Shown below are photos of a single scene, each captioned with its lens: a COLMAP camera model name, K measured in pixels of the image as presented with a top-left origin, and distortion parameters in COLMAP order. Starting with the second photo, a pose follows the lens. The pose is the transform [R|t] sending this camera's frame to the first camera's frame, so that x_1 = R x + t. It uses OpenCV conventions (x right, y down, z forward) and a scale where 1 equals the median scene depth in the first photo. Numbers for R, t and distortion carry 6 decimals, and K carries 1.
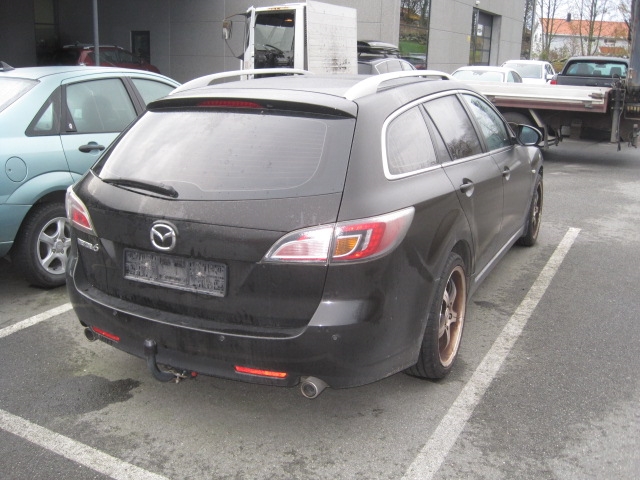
lens RADIAL K [[645.2, 0, 318.9], [0, 645.2, 241.1], [0, 0, 1]] dist [-0.106057, 0.000000]
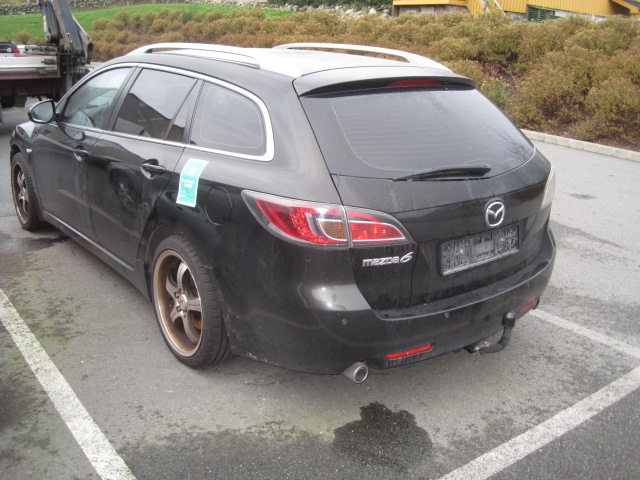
lens RADIAL K [[645.2, 0, 318.5], [0, 645.2, 238.2], [0, 0, 1]] dist [-0.106057, 0.000000]
pose [[0.438728, -0.270267, 0.857014, -1.188170], [0.223920, 0.956497, 0.187009, -0.212368], [-0.870274, 0.109857, 0.480161, 0.716233]]
